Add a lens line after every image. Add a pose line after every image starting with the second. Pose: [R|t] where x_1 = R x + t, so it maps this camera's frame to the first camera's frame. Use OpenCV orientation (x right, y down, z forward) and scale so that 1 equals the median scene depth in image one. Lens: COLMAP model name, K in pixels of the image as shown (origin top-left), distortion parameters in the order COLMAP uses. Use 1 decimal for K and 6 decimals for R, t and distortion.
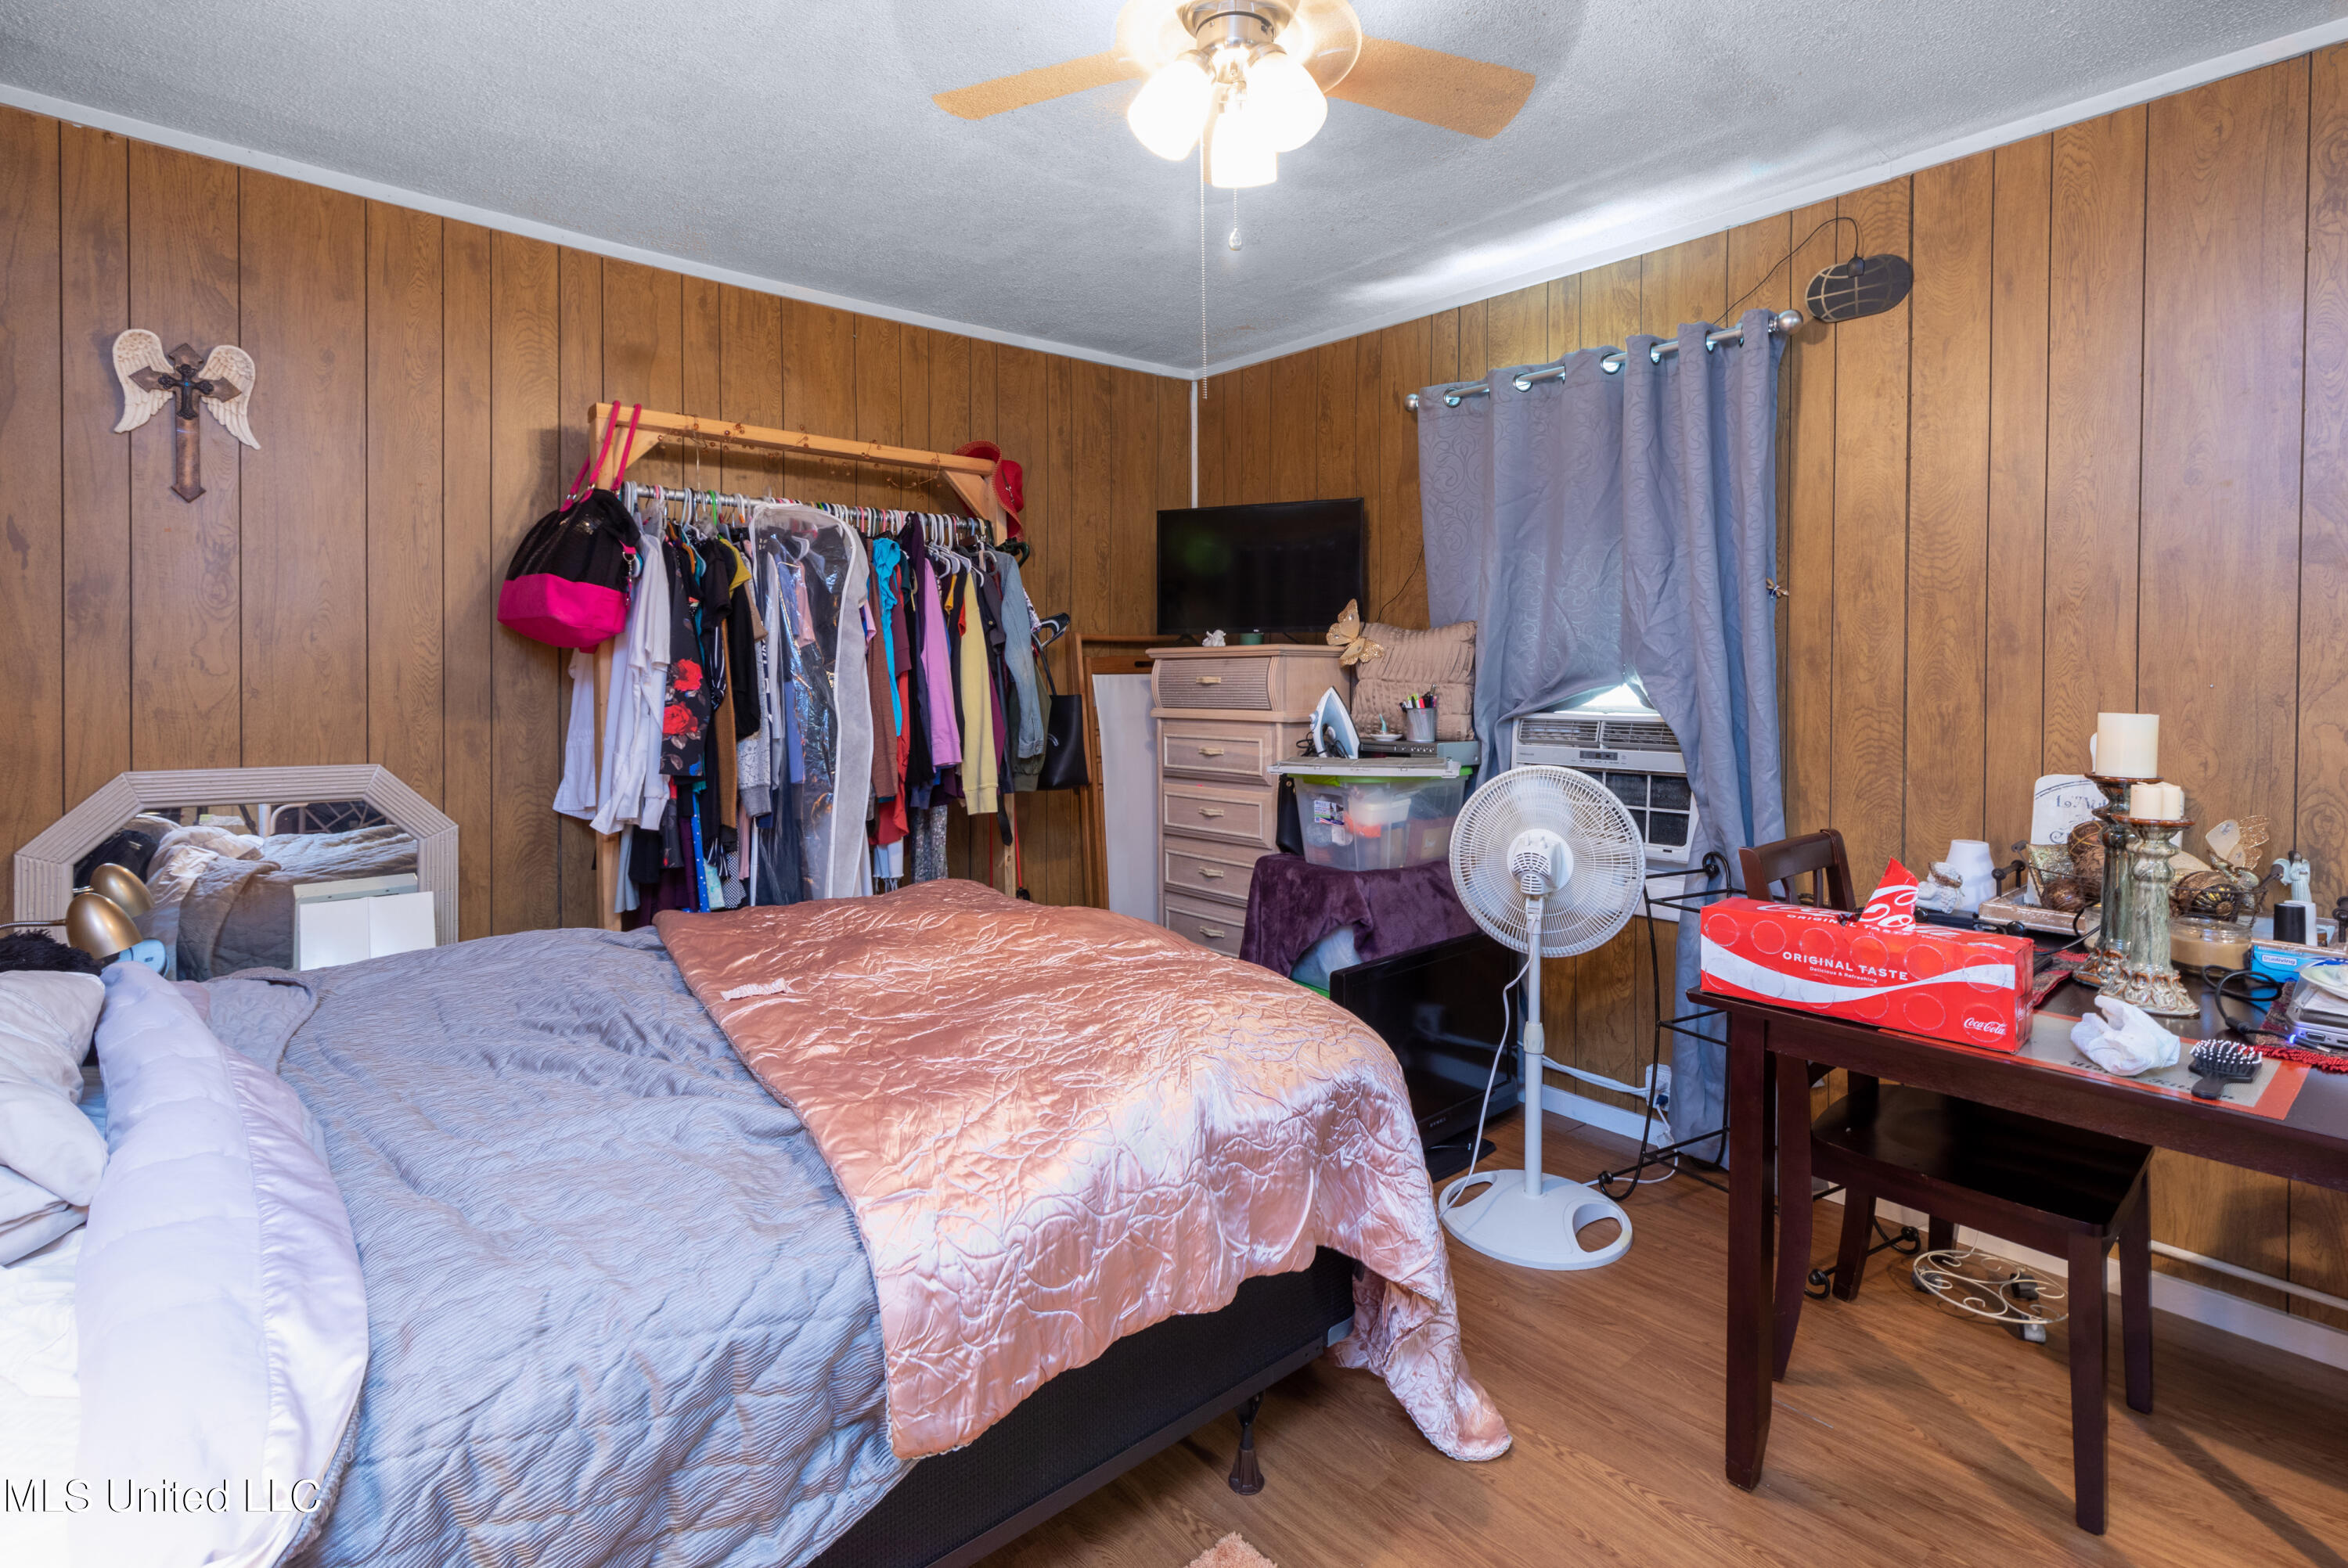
lens RADIAL K [[1095.6, 0, 1176.0], [0, 1095.6, 701.9], [0, 0, 1]] dist [-0.002552, -0.000380]
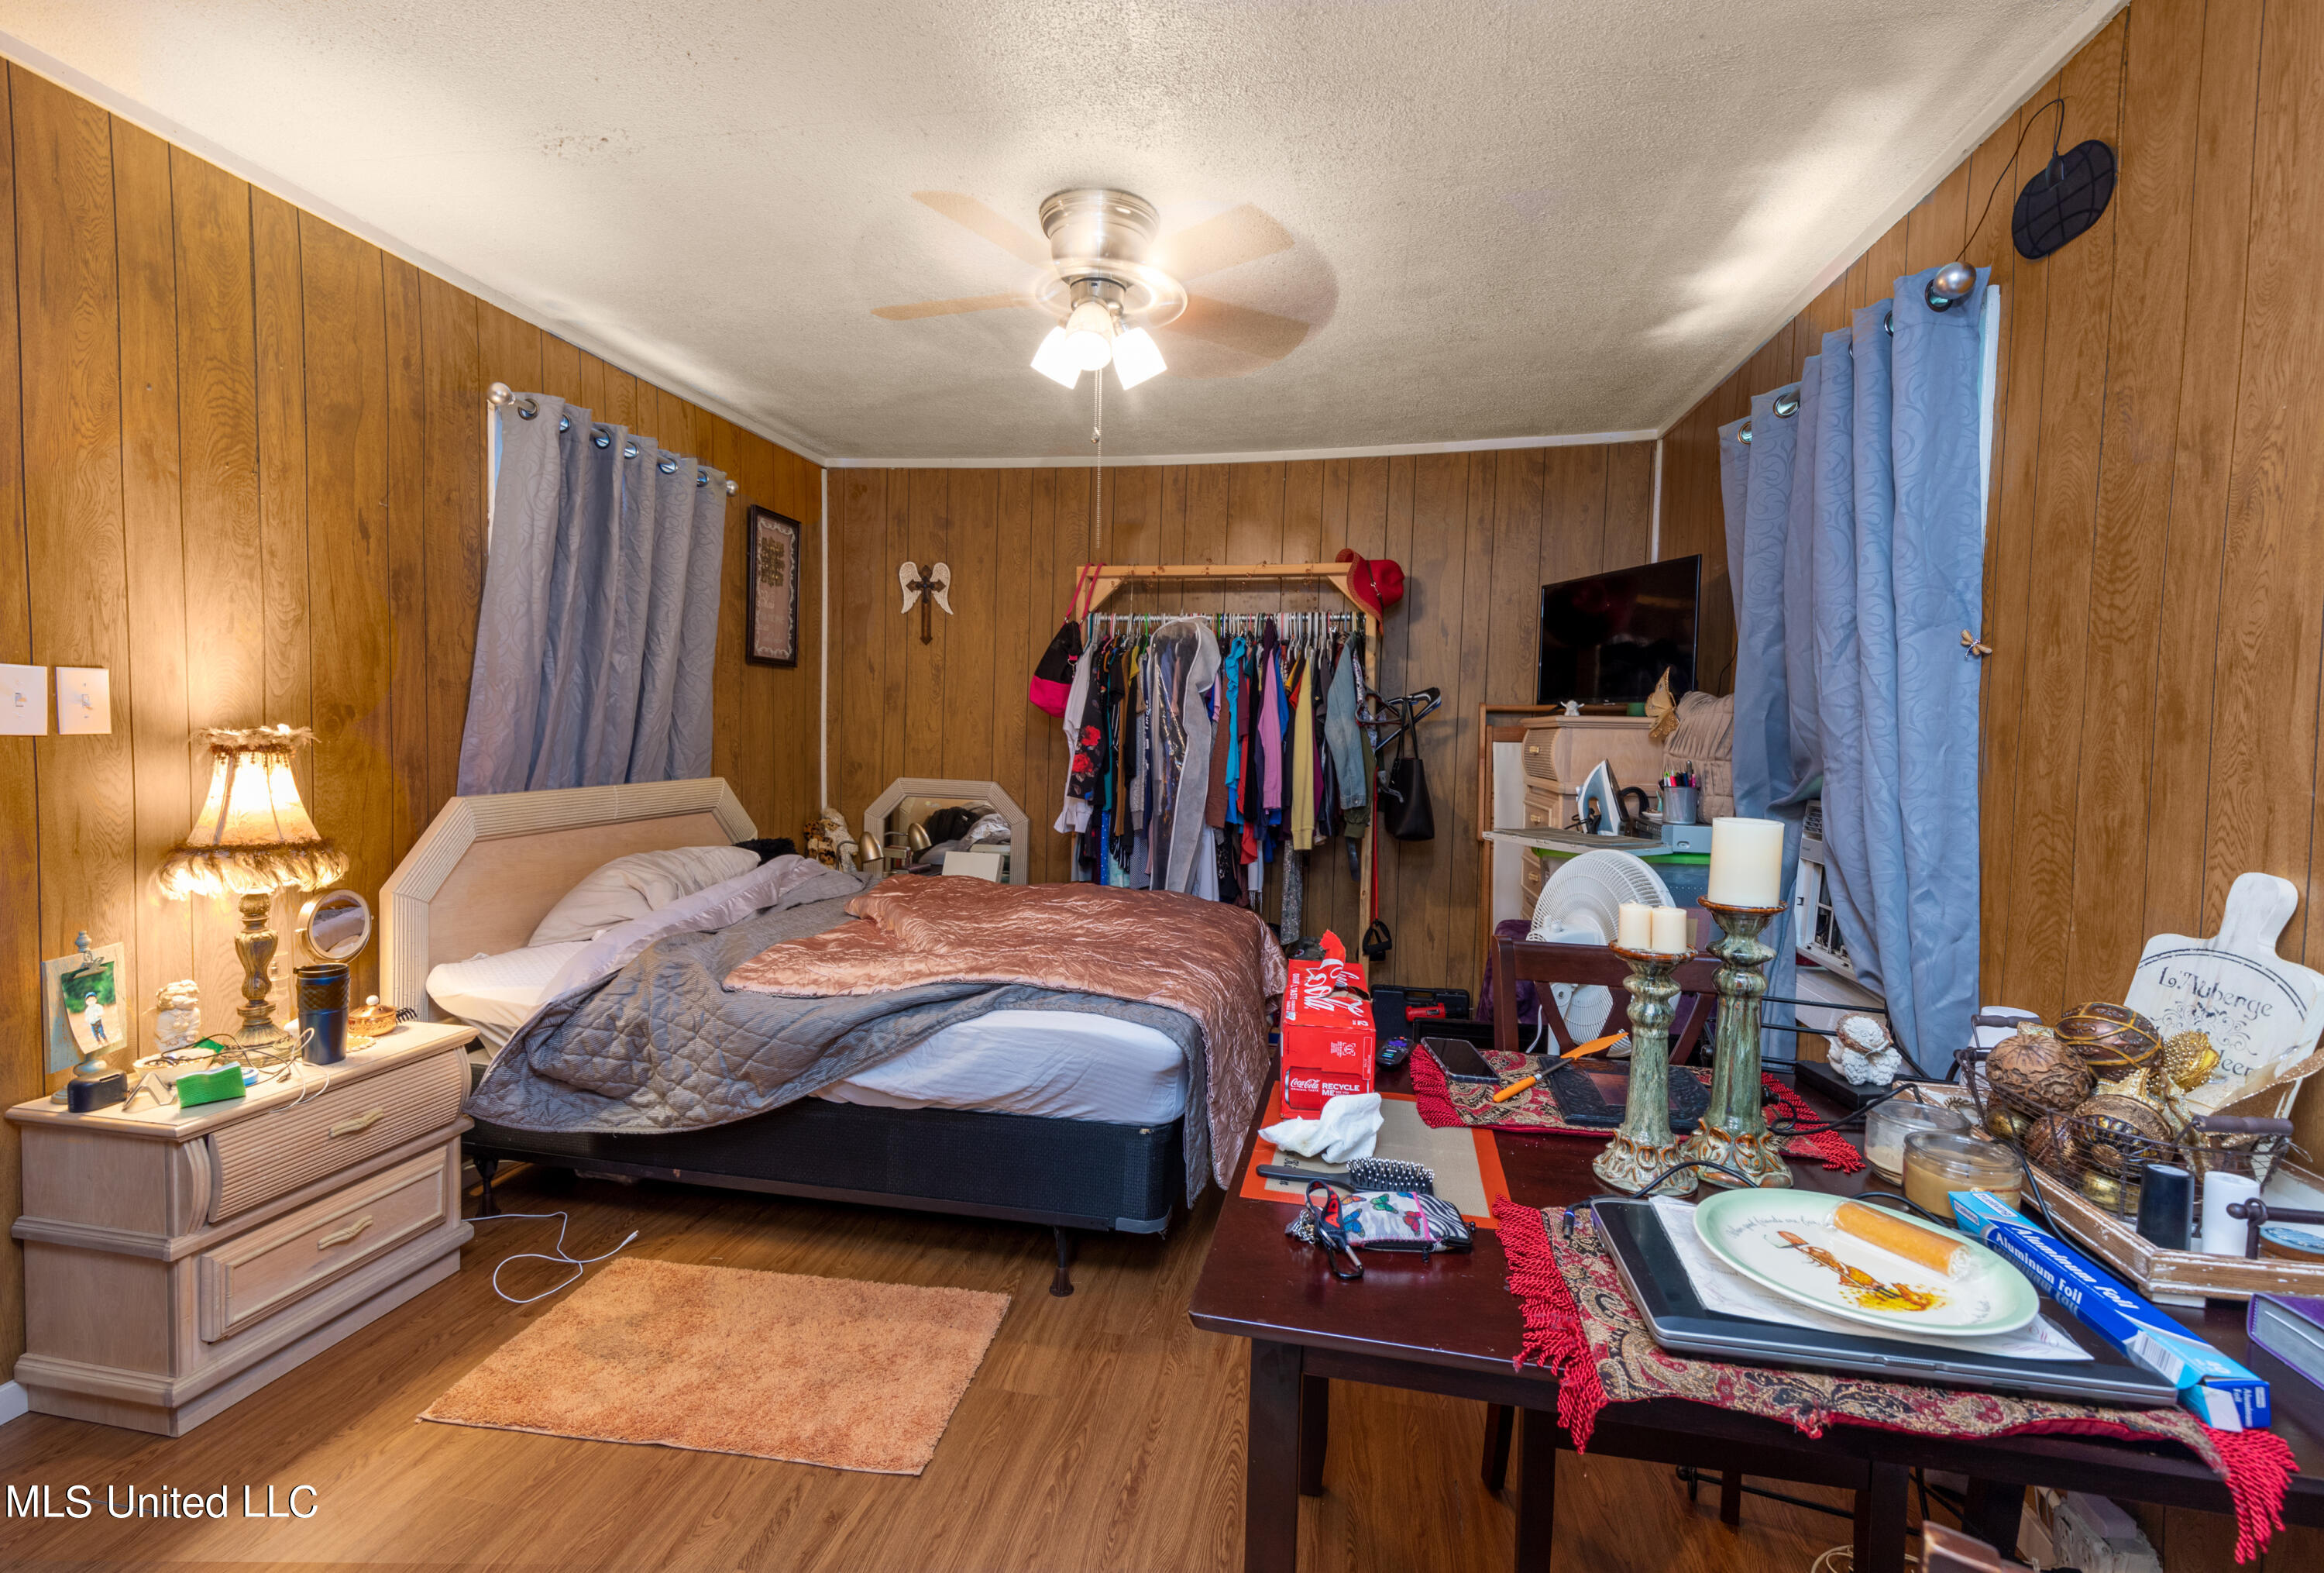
lens RADIAL K [[1036.5, 0, 1162.0], [0, 1036.5, 786.5], [0, 0, 1]] dist [0.000814, -0.000650]
pose [[0.616786, 0.056248, -0.785118, 0.803366], [-0.035385, 0.998416, 0.043731, -0.020846], [0.786335, 0.000809, 0.617800, 0.156271]]
